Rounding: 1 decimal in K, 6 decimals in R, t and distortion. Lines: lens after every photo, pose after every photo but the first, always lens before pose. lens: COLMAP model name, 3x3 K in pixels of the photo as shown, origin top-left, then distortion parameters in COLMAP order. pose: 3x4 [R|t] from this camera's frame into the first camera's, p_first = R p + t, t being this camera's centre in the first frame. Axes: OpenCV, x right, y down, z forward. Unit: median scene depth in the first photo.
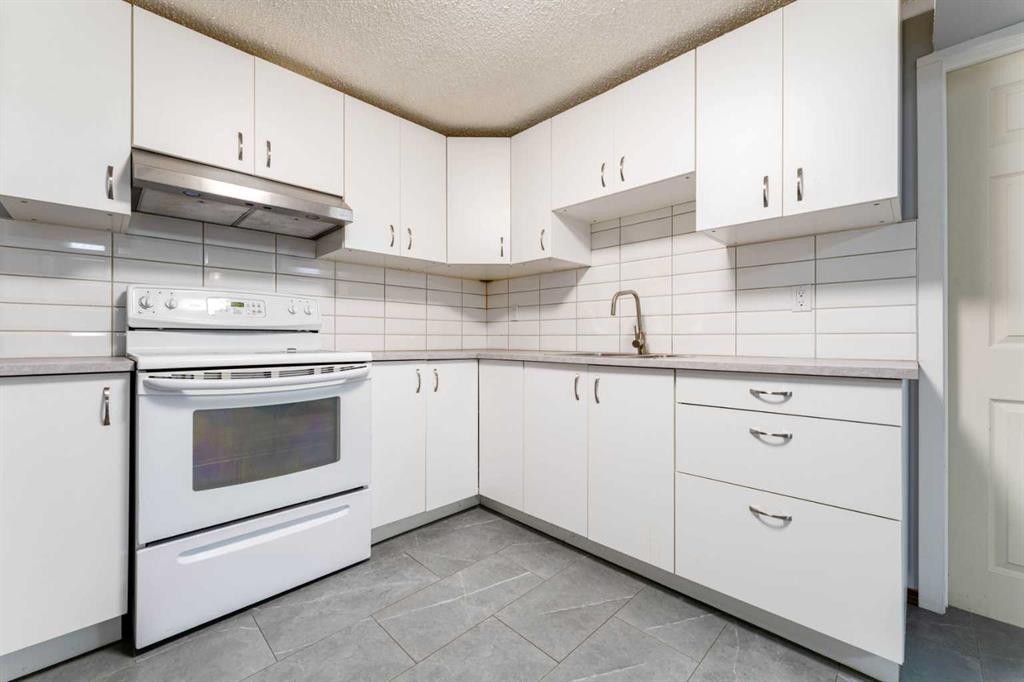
lens RADIAL K [[410.6, 0, 515.3], [0, 410.6, 339.2], [0, 0, 1]] dist [0.000696, 0.000090]
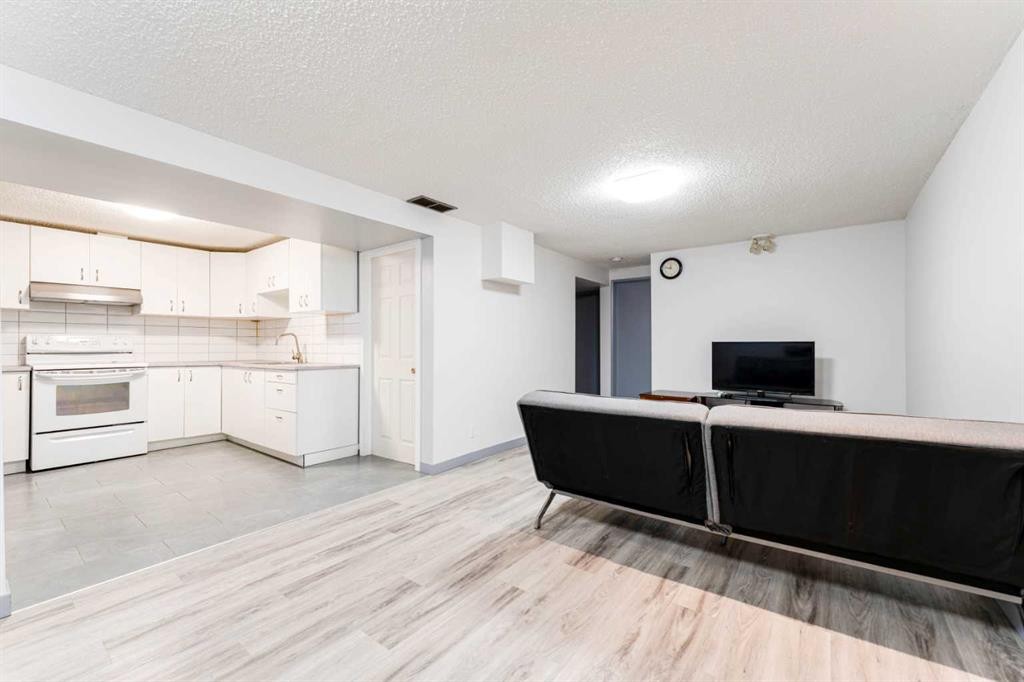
lens RADIAL K [[413.4, 0, 509.1], [0, 413.4, 344.5], [0, 0, 1]] dist [-0.000493, -0.000169]
pose [[0.991520, -0.002415, 0.129930, 1.397513], [0.003267, 0.999975, -0.006343, -0.051083], [-0.129911, 0.006714, 0.991503, -1.600957]]
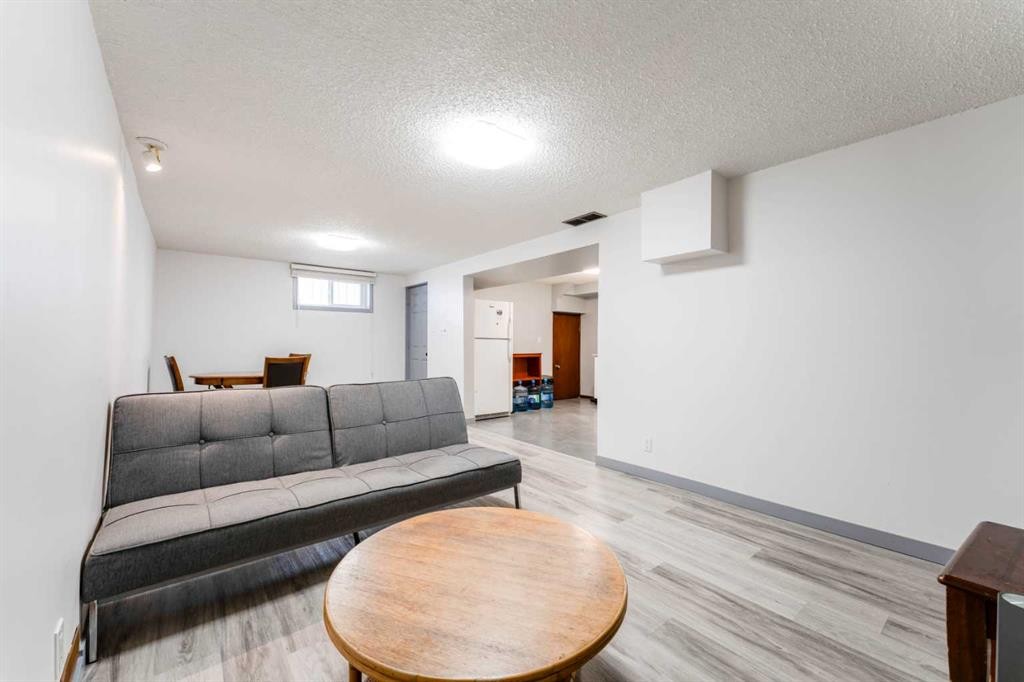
lens RADIAL K [[410.6, 0, 515.3], [0, 410.6, 339.2], [0, 0, 1]] dist [0.000696, 0.000090]
pose [[-0.095839, -0.009581, -0.995351, 3.478511], [-0.005499, 0.999944, -0.009096, -0.067437], [0.995382, 0.004602, -0.095886, 0.214969]]
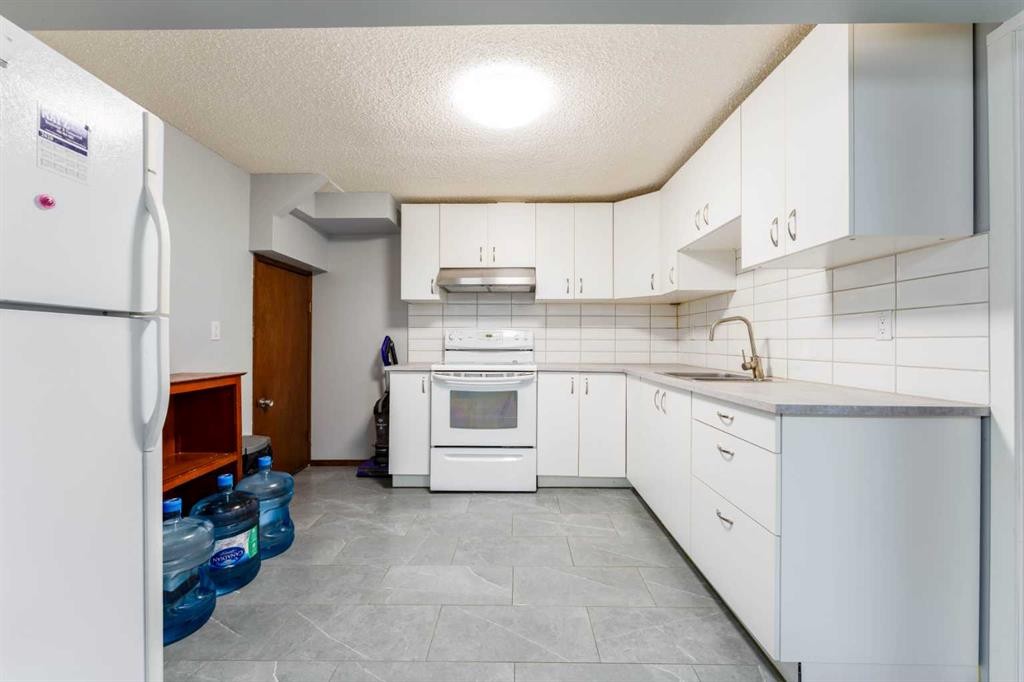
lens RADIAL K [[410.6, 0, 515.3], [0, 410.6, 339.2], [0, 0, 1]] dist [0.000696, 0.000090]
pose [[0.697785, -0.004650, -0.716292, 0.791715], [-0.002330, 0.999959, -0.008762, -0.060212], [0.716304, 0.007783, 0.697745, -0.207295]]
